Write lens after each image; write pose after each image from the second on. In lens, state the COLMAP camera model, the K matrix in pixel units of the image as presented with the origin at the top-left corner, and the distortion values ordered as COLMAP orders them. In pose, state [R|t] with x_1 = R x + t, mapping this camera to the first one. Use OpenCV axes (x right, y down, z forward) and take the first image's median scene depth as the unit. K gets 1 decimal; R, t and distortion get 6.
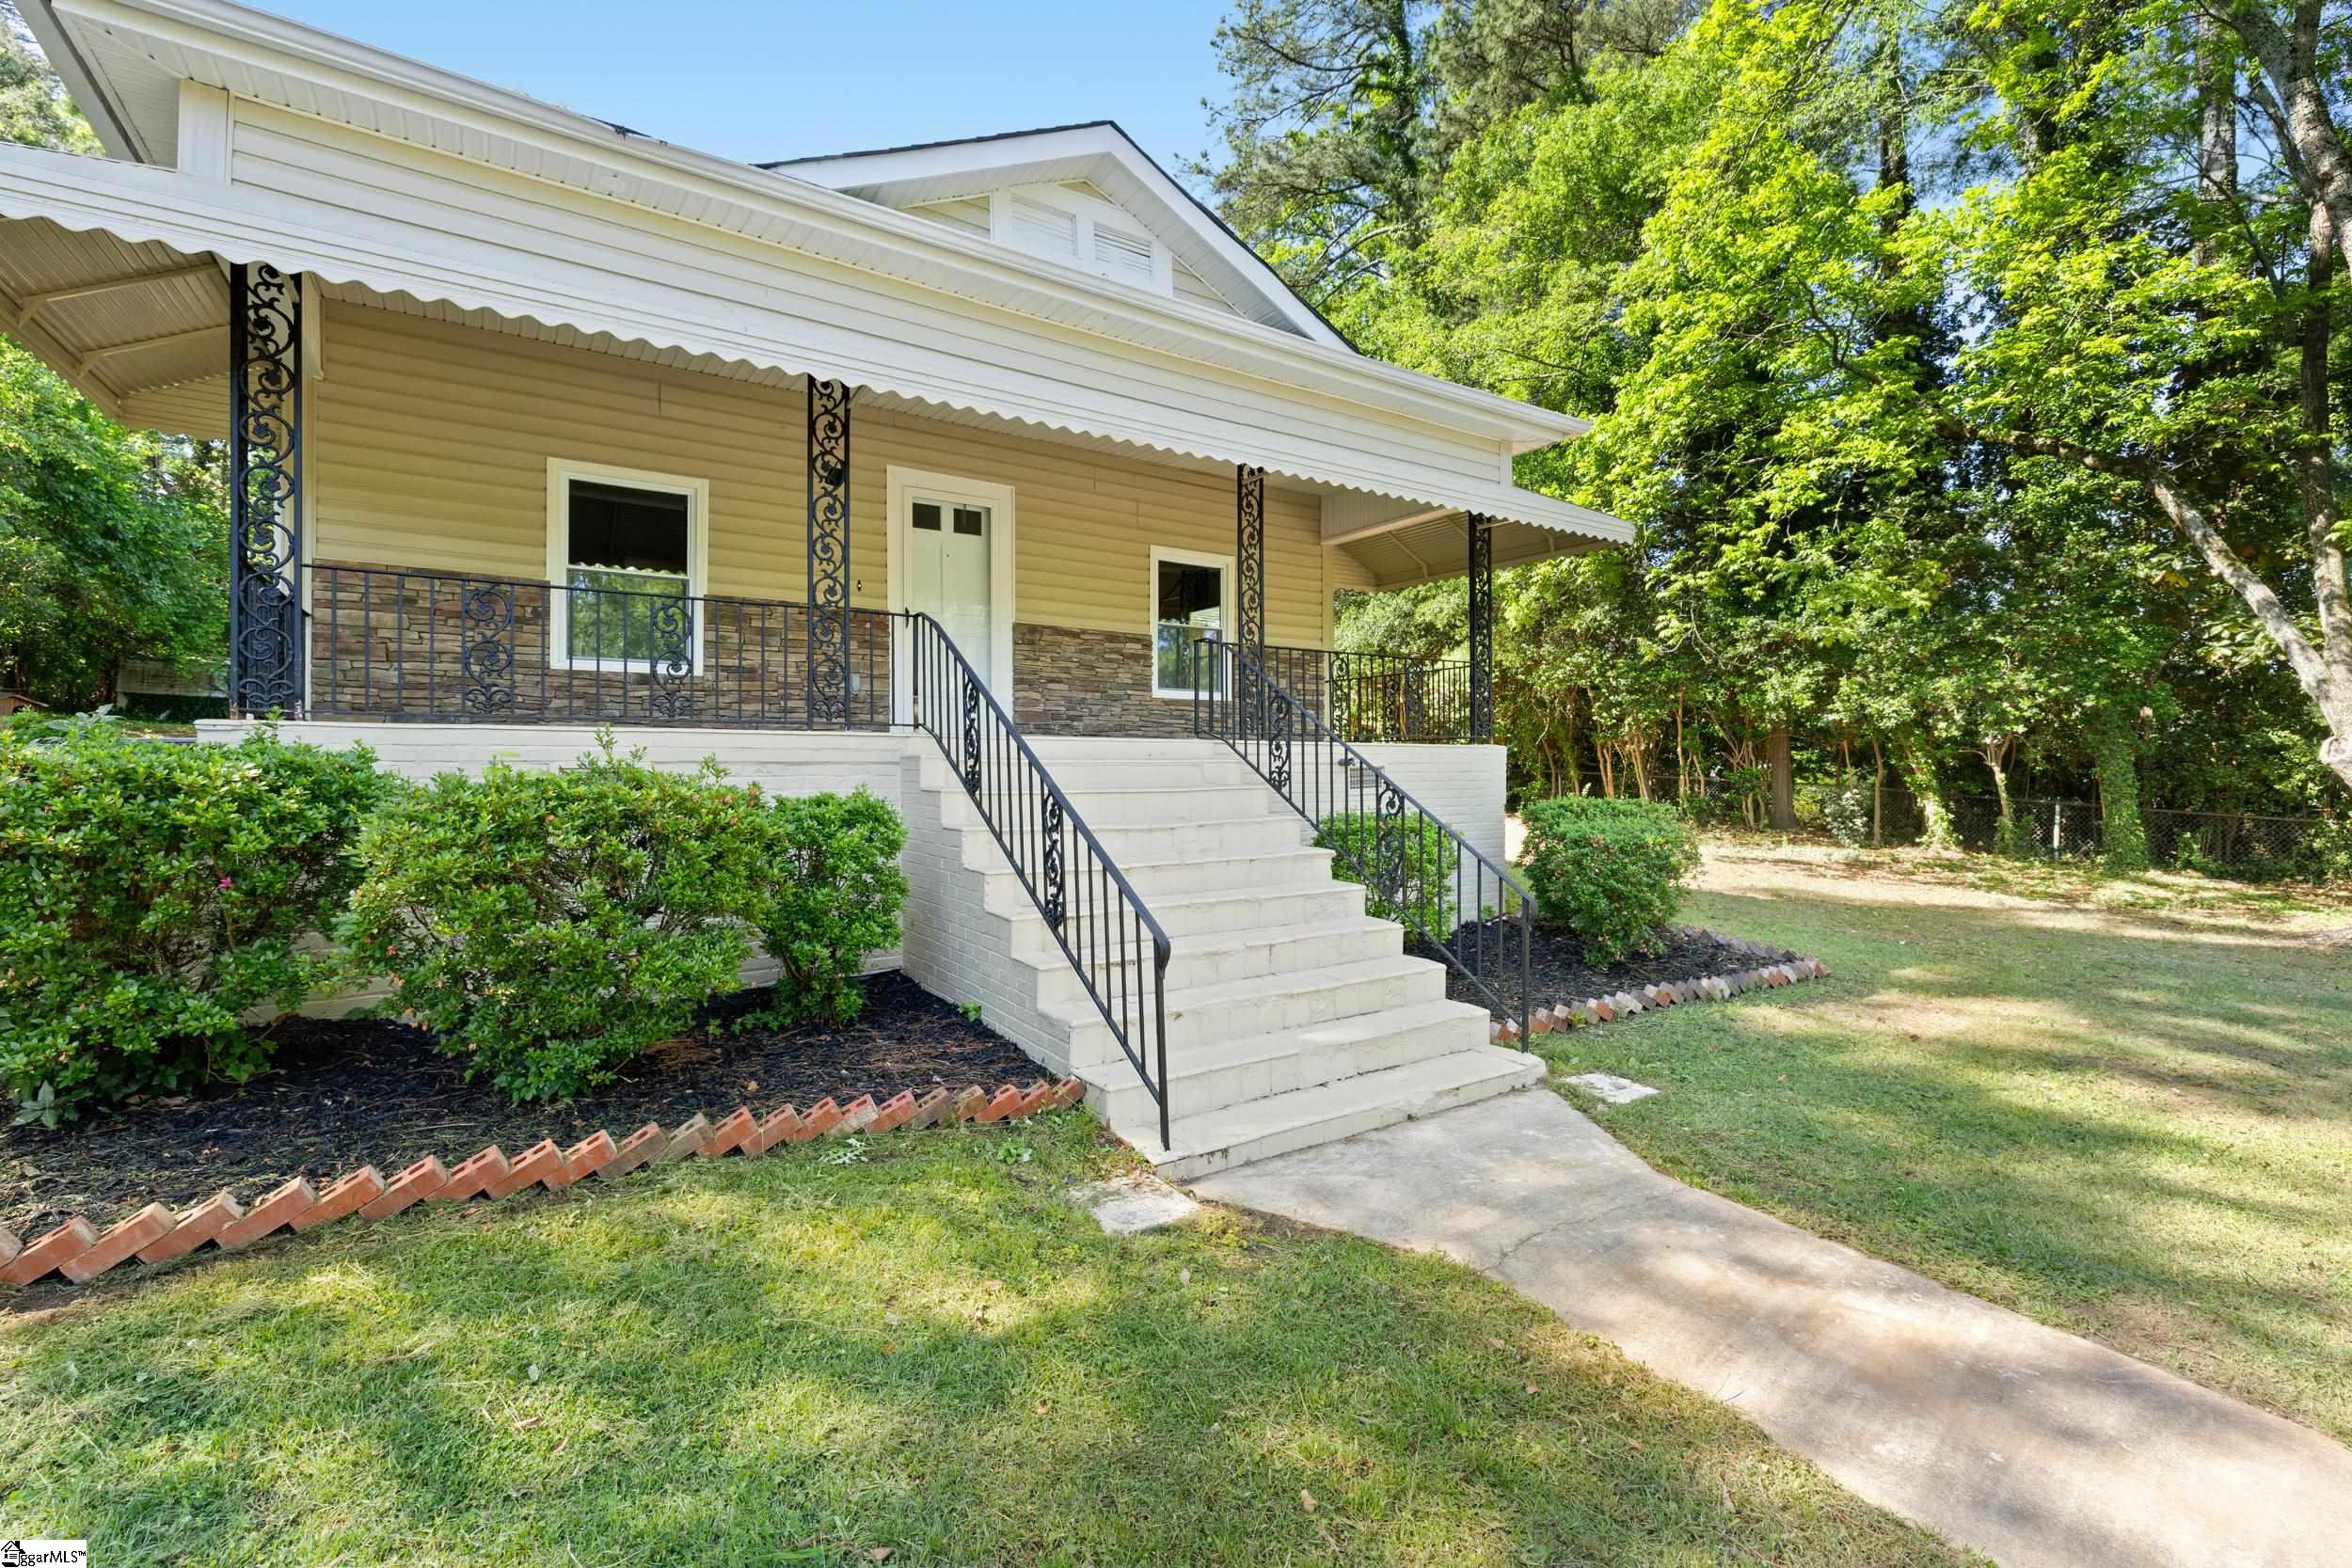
lens RADIAL K [[1019.3, 0, 1178.9], [0, 1019.3, 754.0], [0, 0, 1]] dist [0.008457, 0.000202]
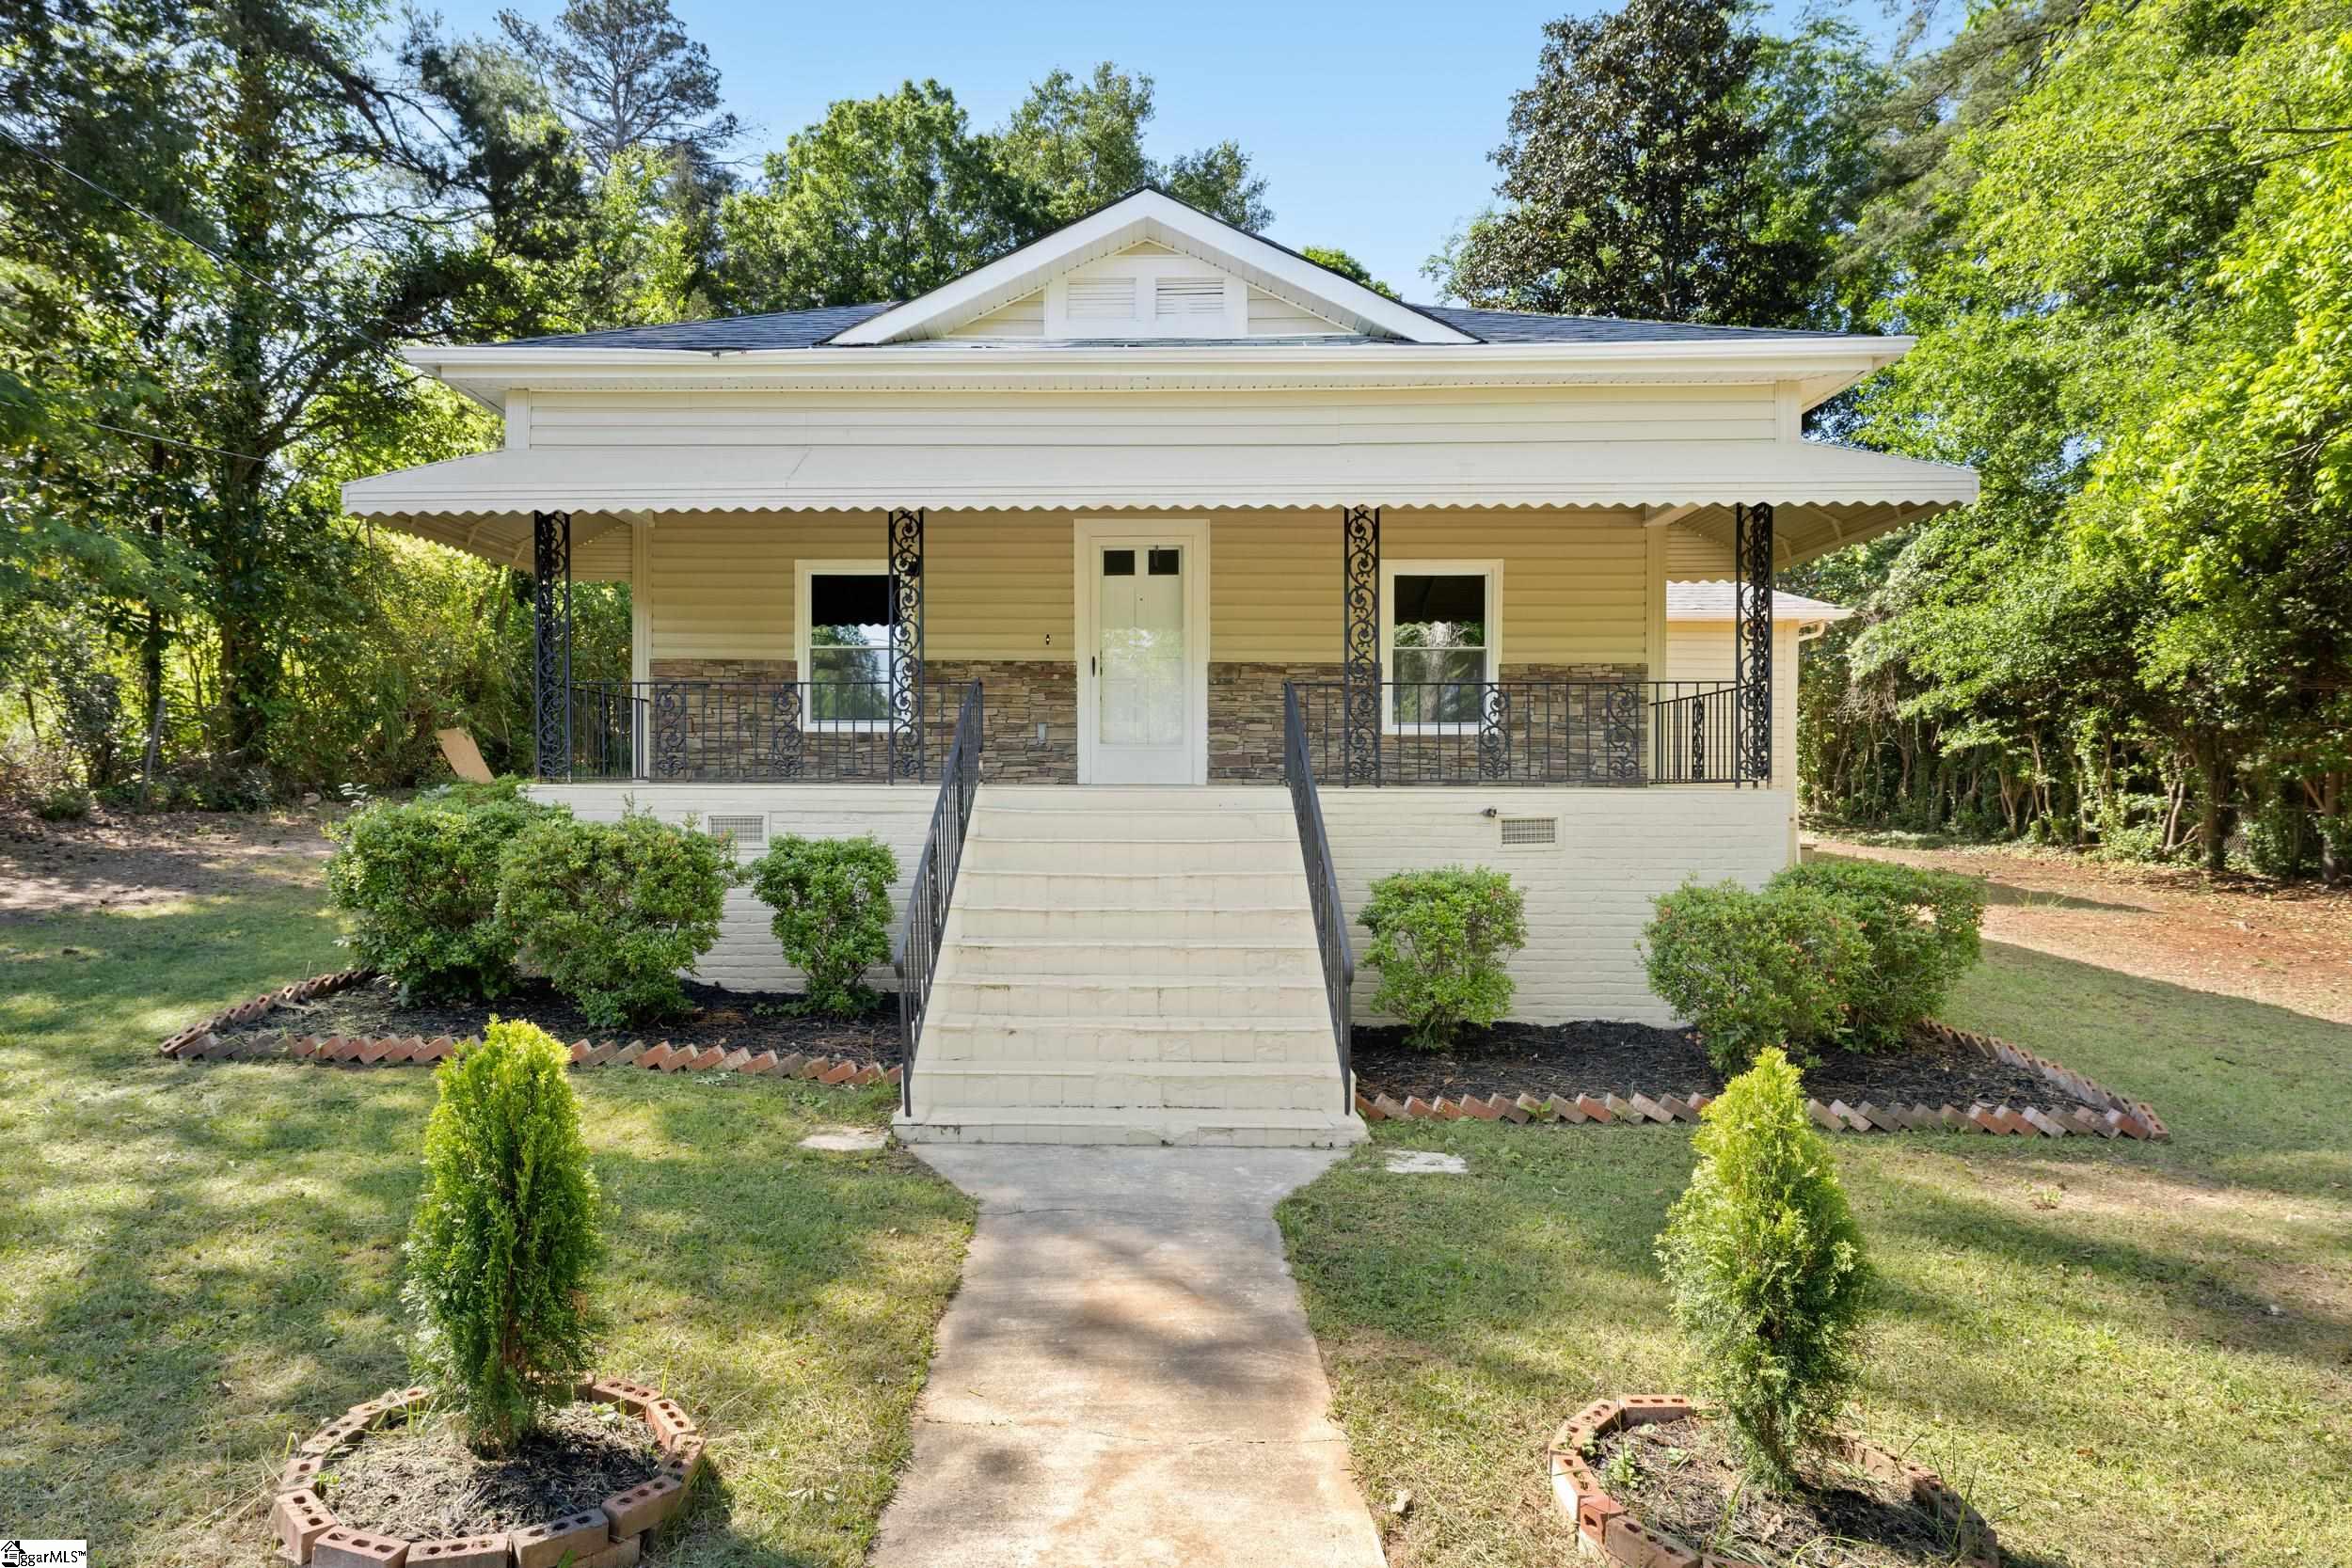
lens RADIAL K [[1435.5, 0, 1110.4], [0, 1435.5, 802.5], [0, 0, 1]] dist [-0.001956, -0.001429]
pose [[0.815783, 0.005144, -0.578335, 0.538453], [0.003114, 0.999907, 0.013286, -0.016176], [0.578349, -0.012639, 0.815691, -0.147088]]
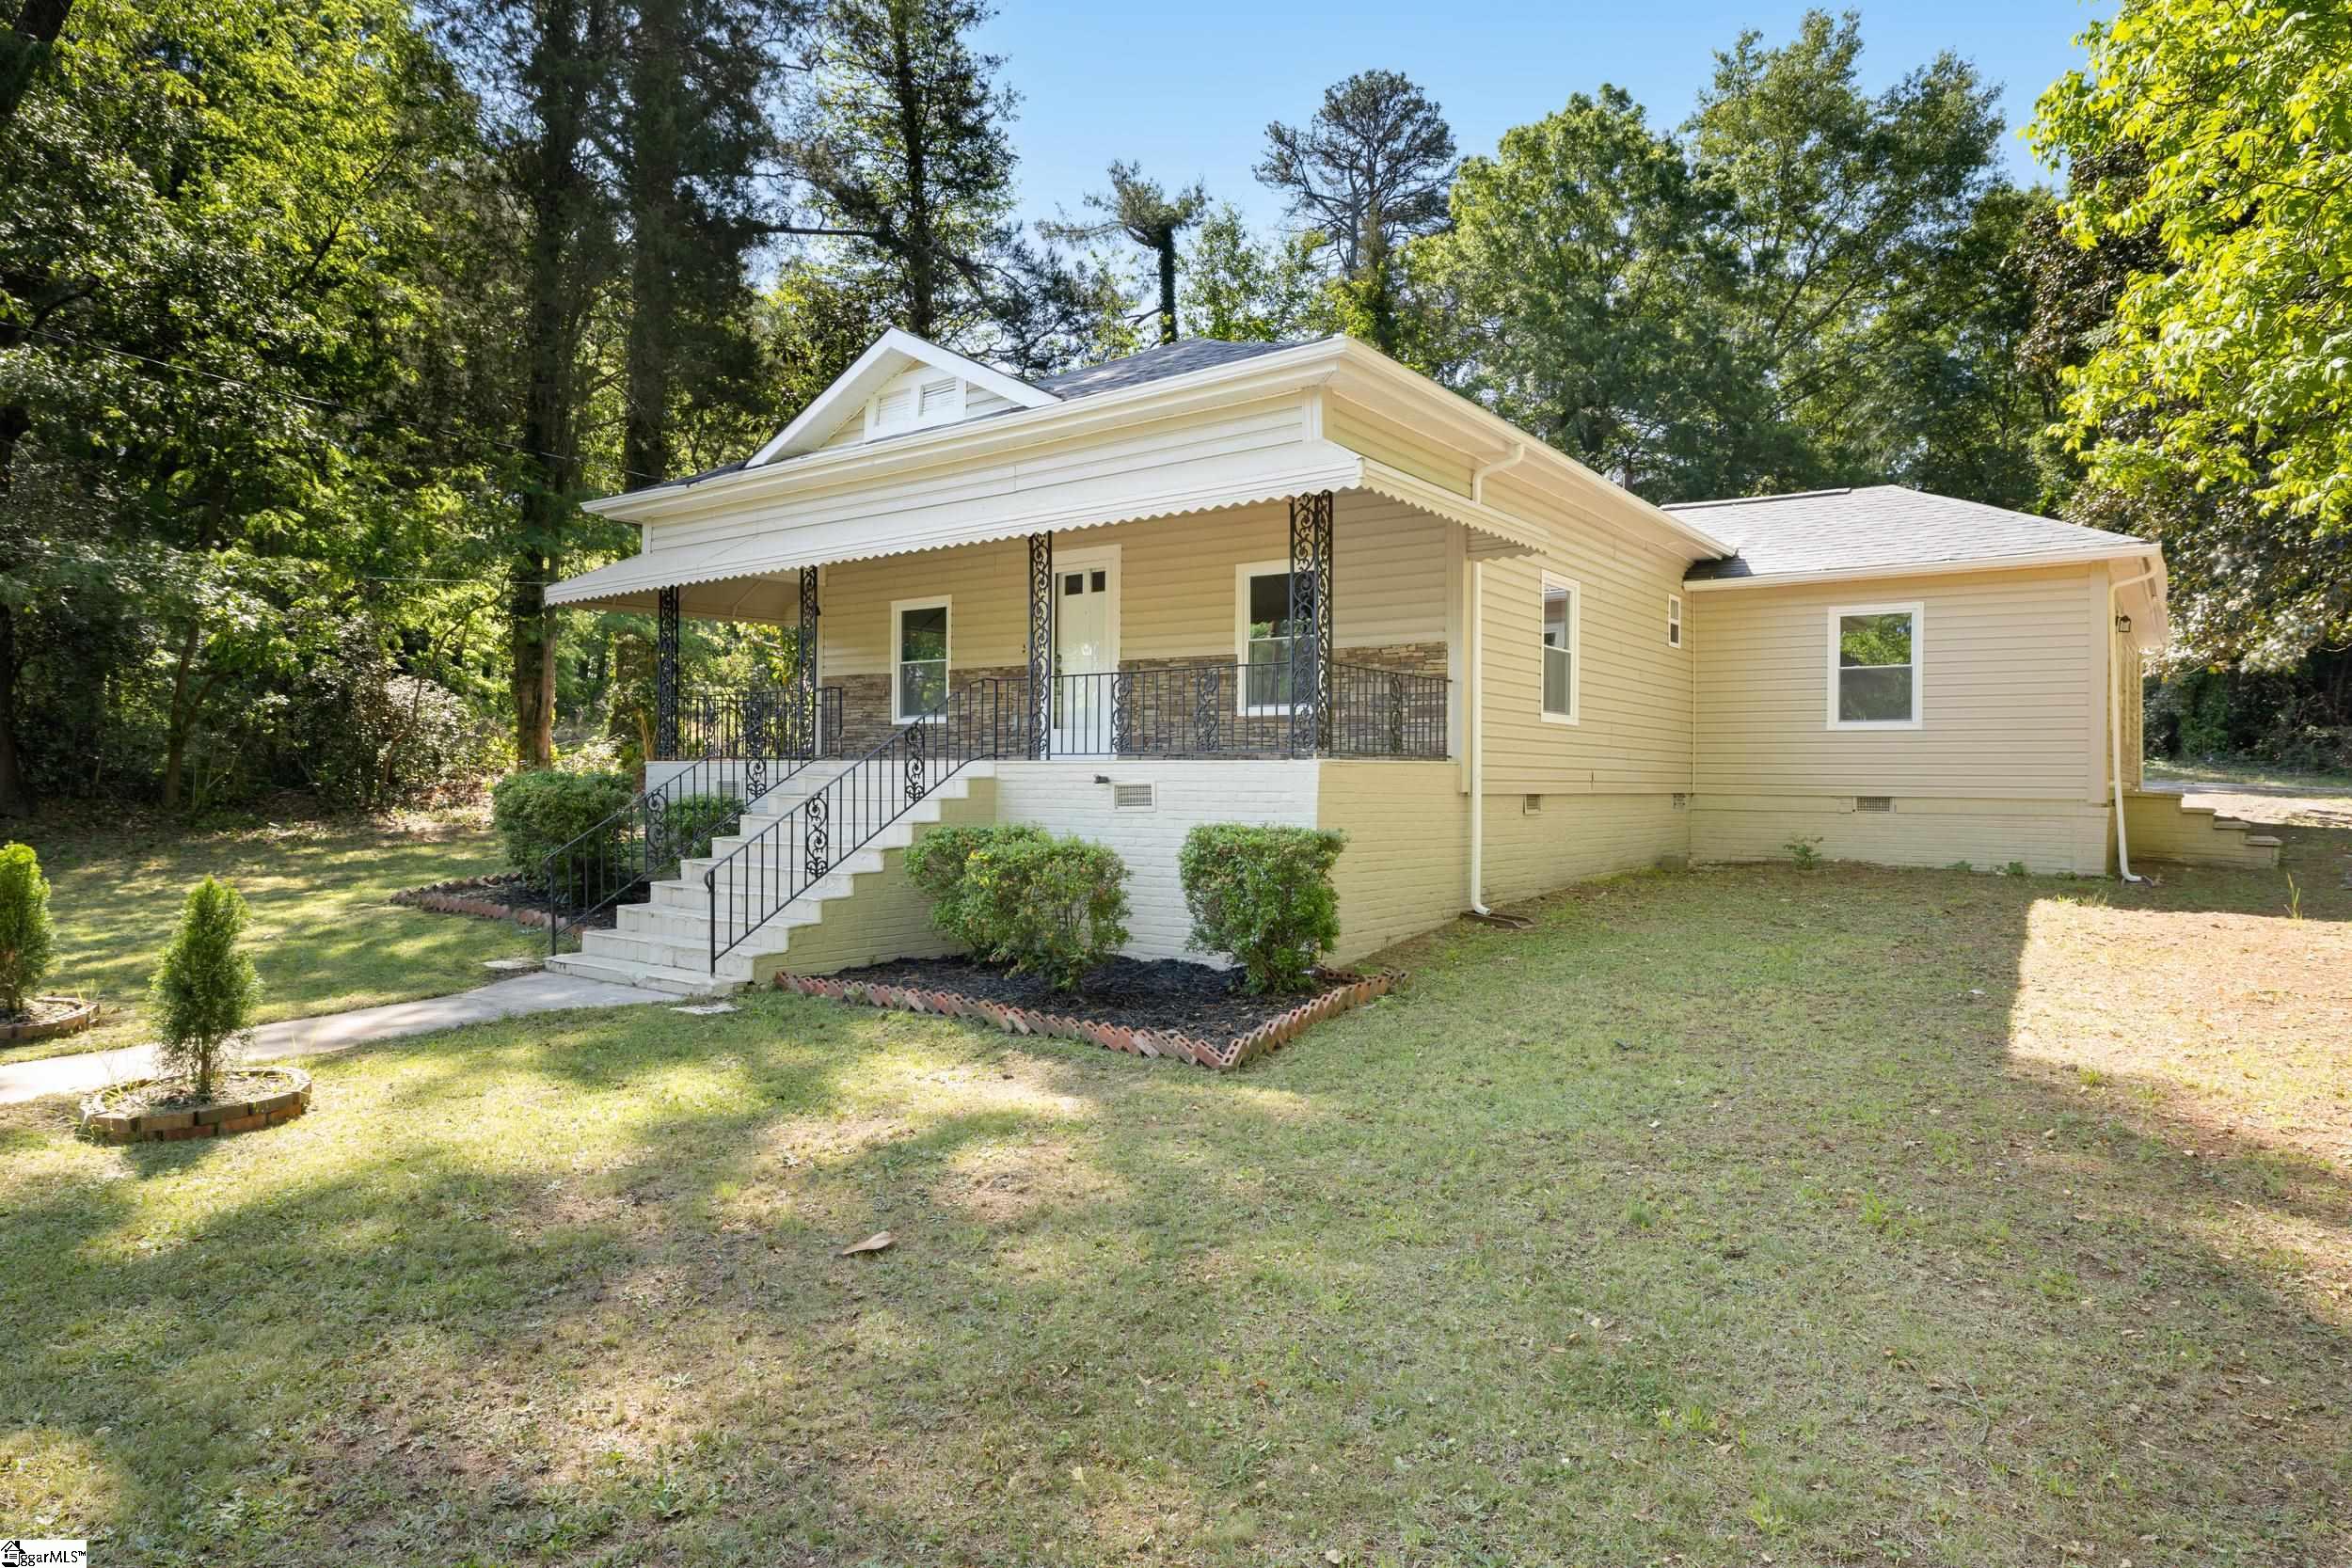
lens RADIAL K [[1377.0, 0, 1172.8], [0, 1377.0, 773.4], [0, 0, 1]] dist [0.001984, 0.001659]
pose [[0.338897, -0.001636, -0.940822, 1.346150], [0.005458, 0.999985, 0.000227, -0.000033], [0.940808, -0.005212, 0.338901, 0.522864]]
